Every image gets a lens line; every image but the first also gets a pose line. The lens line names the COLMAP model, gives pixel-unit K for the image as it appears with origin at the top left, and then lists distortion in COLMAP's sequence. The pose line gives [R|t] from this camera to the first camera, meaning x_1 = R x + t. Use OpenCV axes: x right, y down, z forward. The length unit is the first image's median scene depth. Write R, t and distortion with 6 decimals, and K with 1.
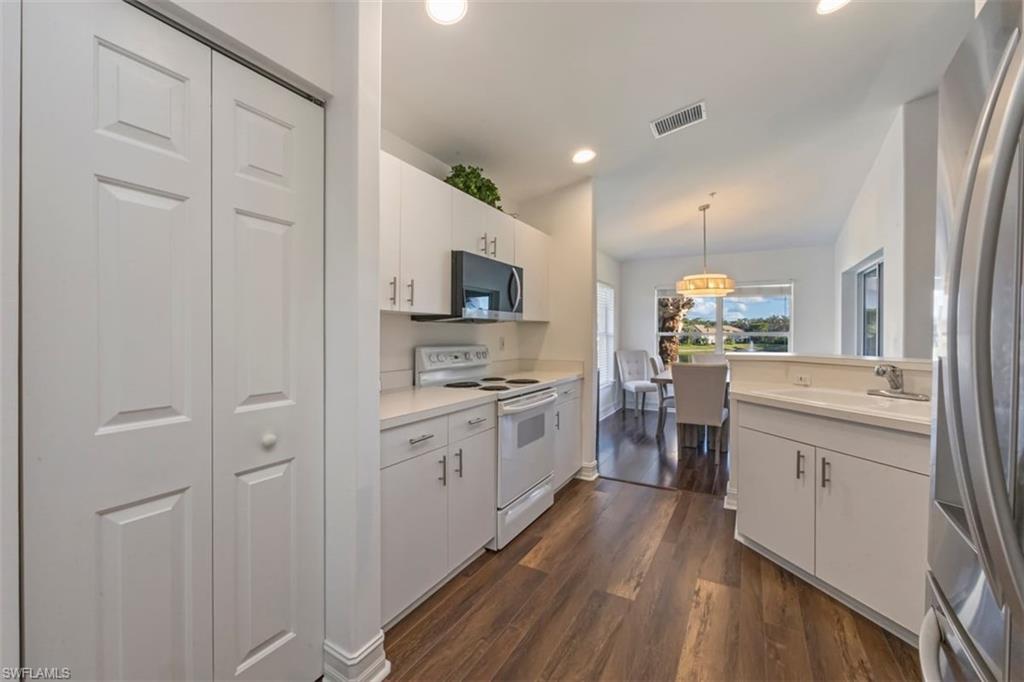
lens RADIAL K [[414.1, 0, 512.0], [0, 414.1, 341.0], [0, 0, 1]] dist [0.000526, 0.000124]
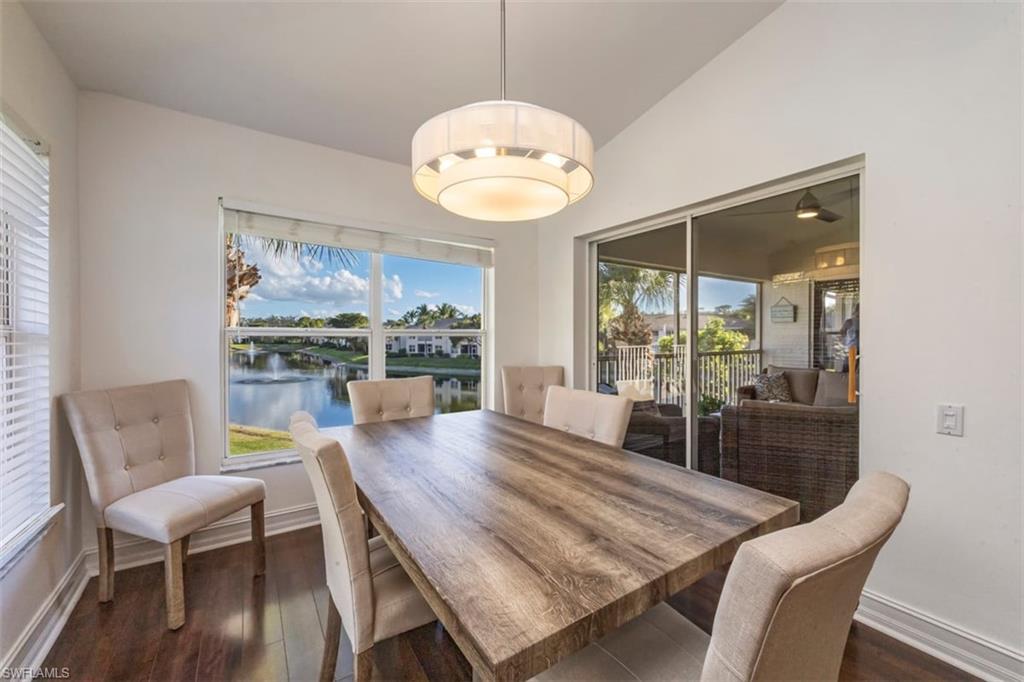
lens RADIAL K [[408.8, 0, 512.0], [0, 408.8, 341.0], [0, 0, 1]] dist [-0.001136, -0.000017]
pose [[0.453472, -0.014401, 0.891154, 0.352089], [0.014243, 0.999859, 0.008910, -0.021966], [-0.891157, 0.008653, 0.453613, 1.480921]]
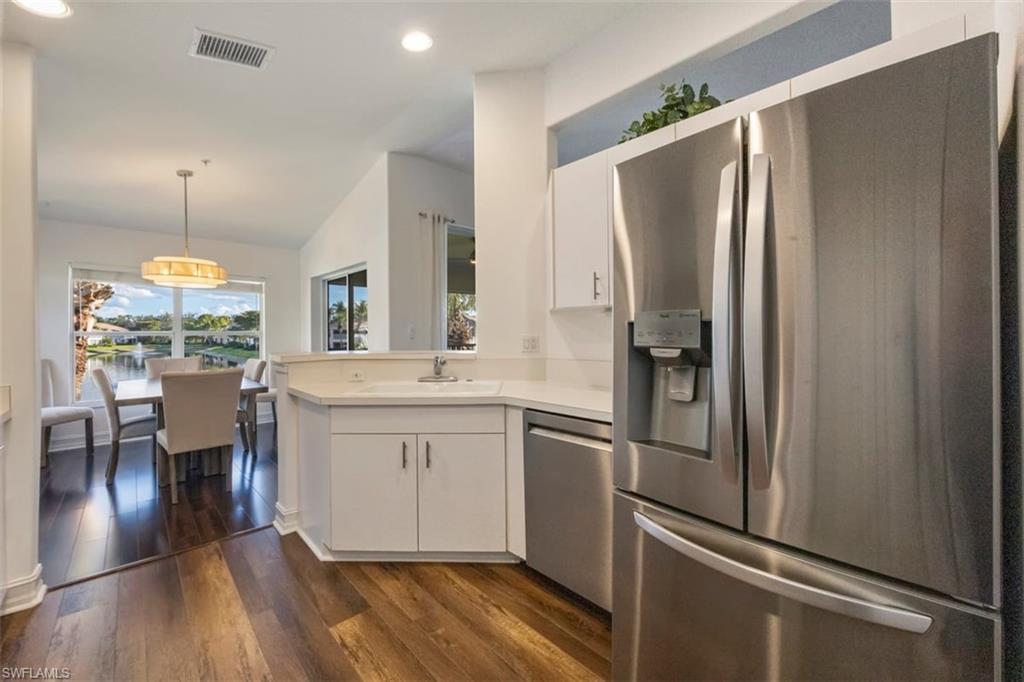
lens RADIAL K [[411.7, 0, 511.4], [0, 411.7, 332.9], [0, 0, 1]] dist [-0.000994, 0.000142]
pose [[0.300715, -0.006271, 0.953693, -0.168375], [0.022701, 0.999742, -0.000584, -0.005692], [-0.953444, 0.021825, 0.300780, 0.299633]]
